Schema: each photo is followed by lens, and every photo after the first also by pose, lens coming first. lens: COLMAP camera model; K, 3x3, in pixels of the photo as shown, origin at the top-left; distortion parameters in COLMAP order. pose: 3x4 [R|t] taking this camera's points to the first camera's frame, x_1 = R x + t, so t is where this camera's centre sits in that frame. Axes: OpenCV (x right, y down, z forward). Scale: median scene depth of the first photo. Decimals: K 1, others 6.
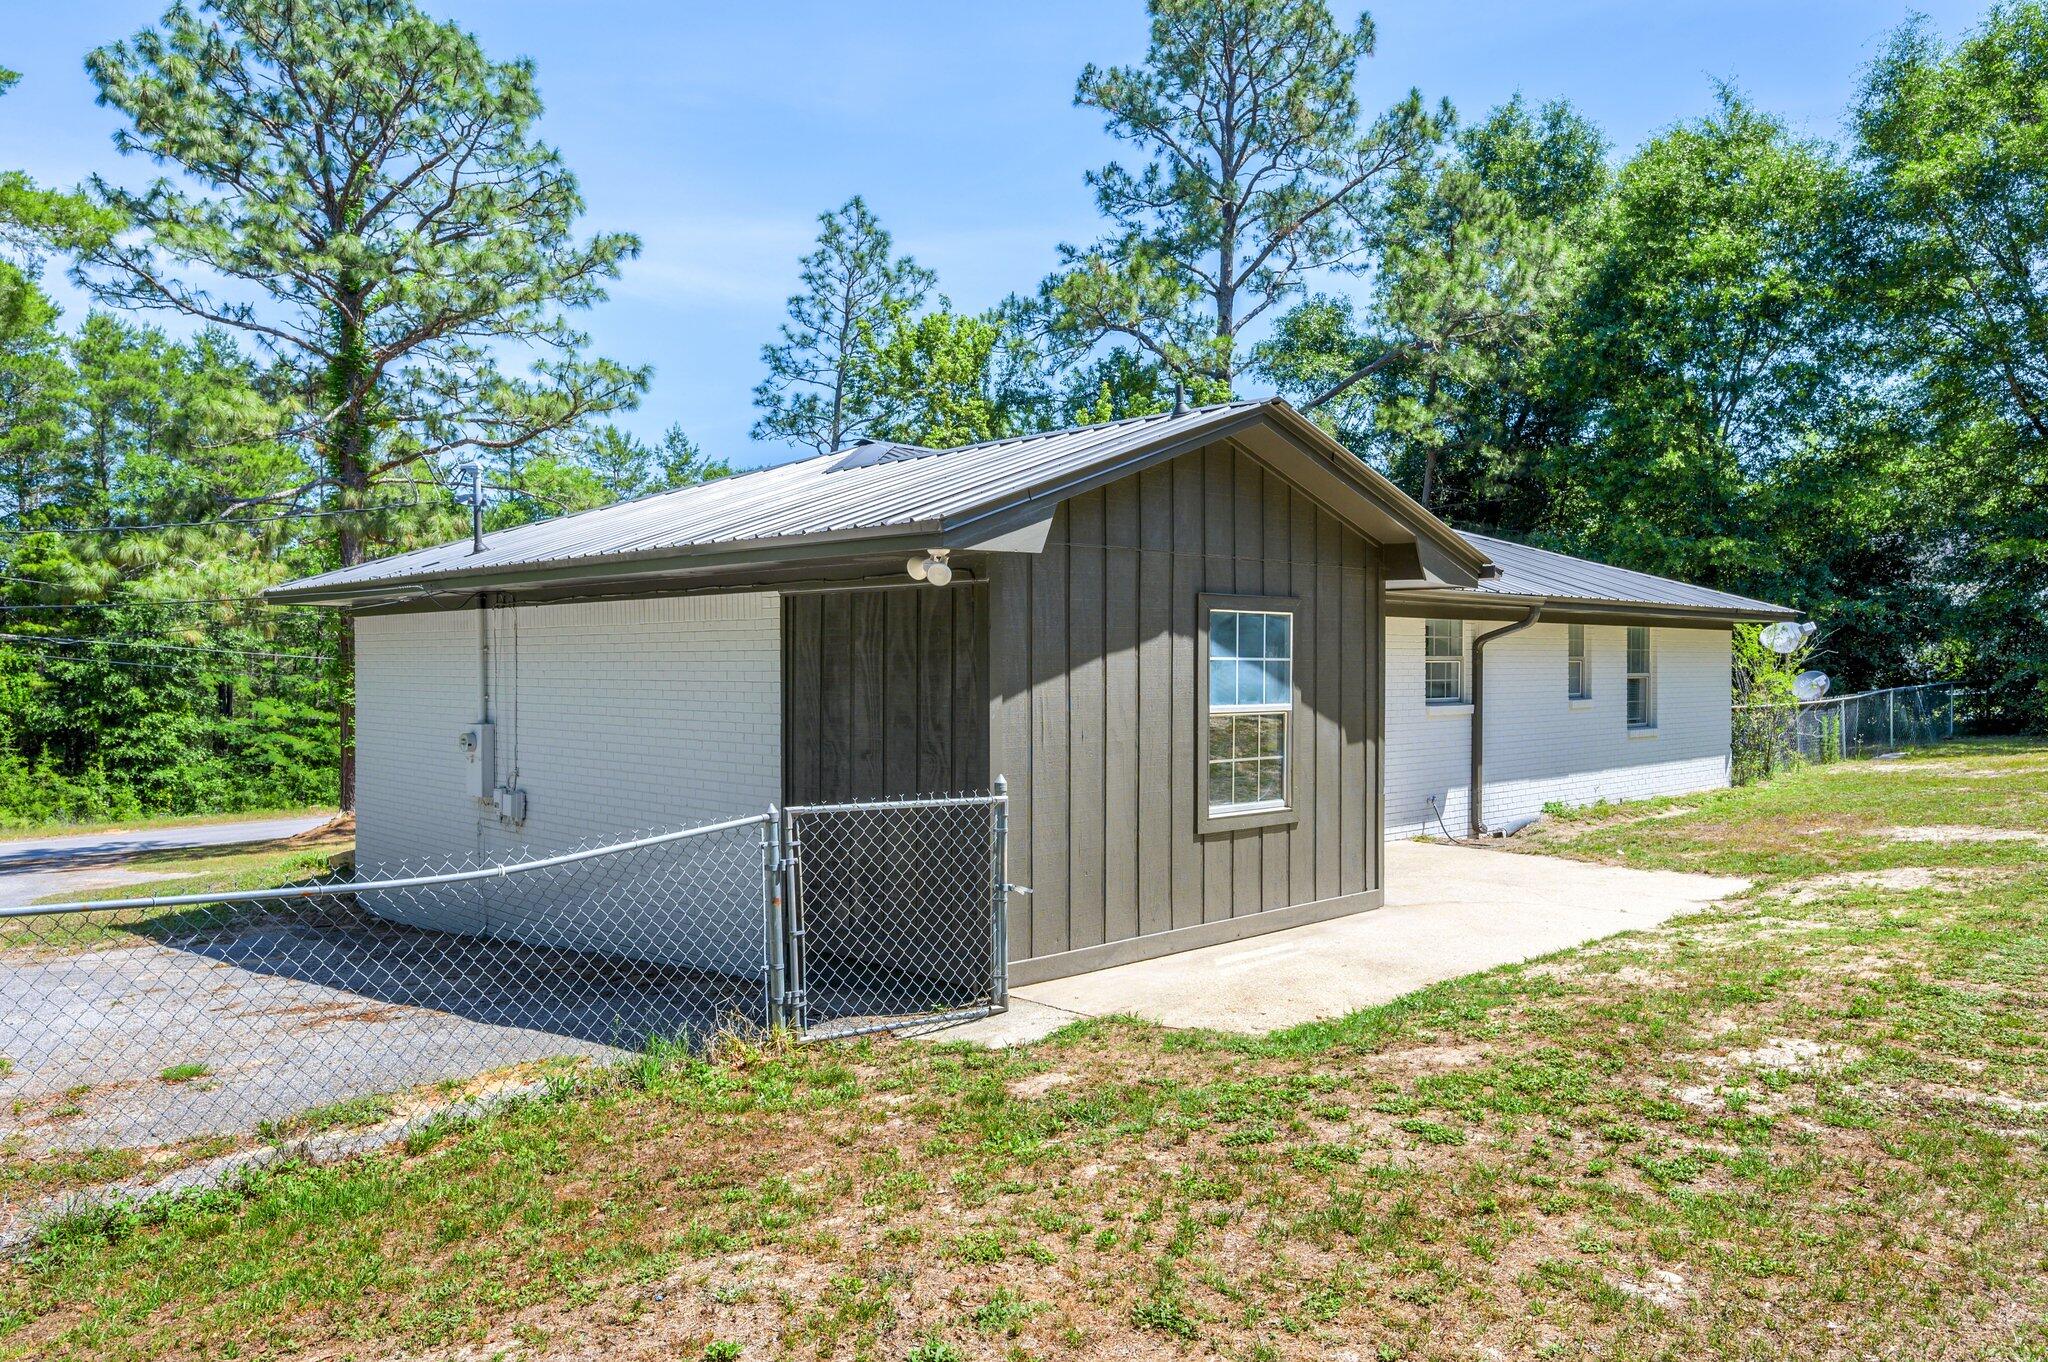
lens RADIAL K [[1431.5, 0, 1026.8], [0, 1431.5, 677.7], [0, 0, 1]] dist [0.004118, 0.000683]
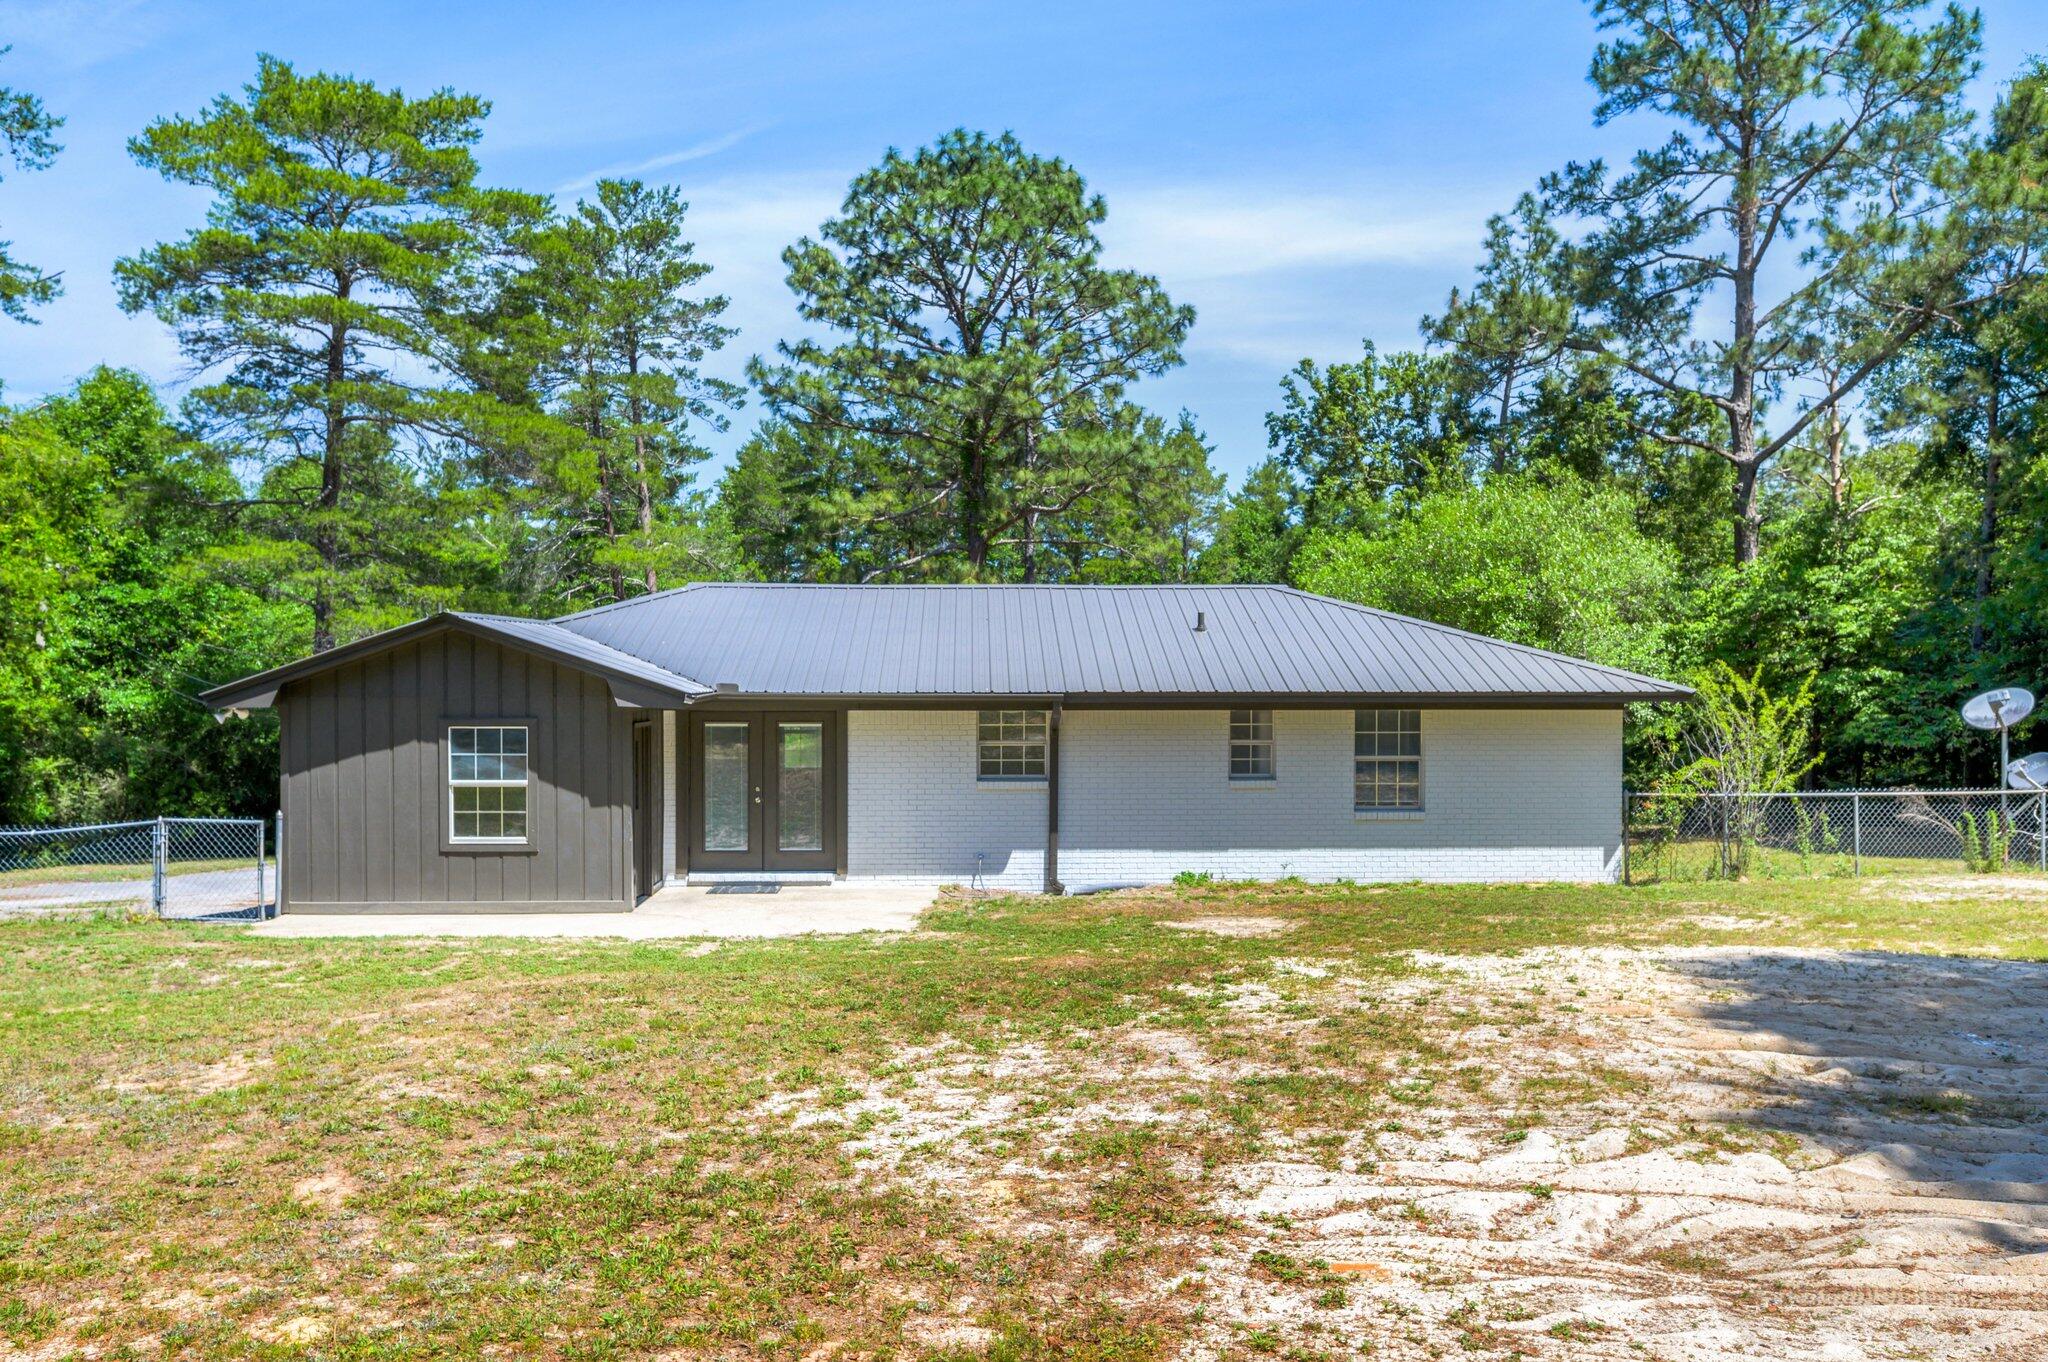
lens RADIAL K [[1639.4, 0, 1020.9], [0, 1639.4, 678.9], [0, 0, 1]] dist [-0.007218, -0.002315]
pose [[0.738757, 0.001665, -0.673970, 1.222804], [-0.005313, 0.999980, -0.003354, -0.062898], [0.673951, 0.006059, 0.738751, -0.023239]]
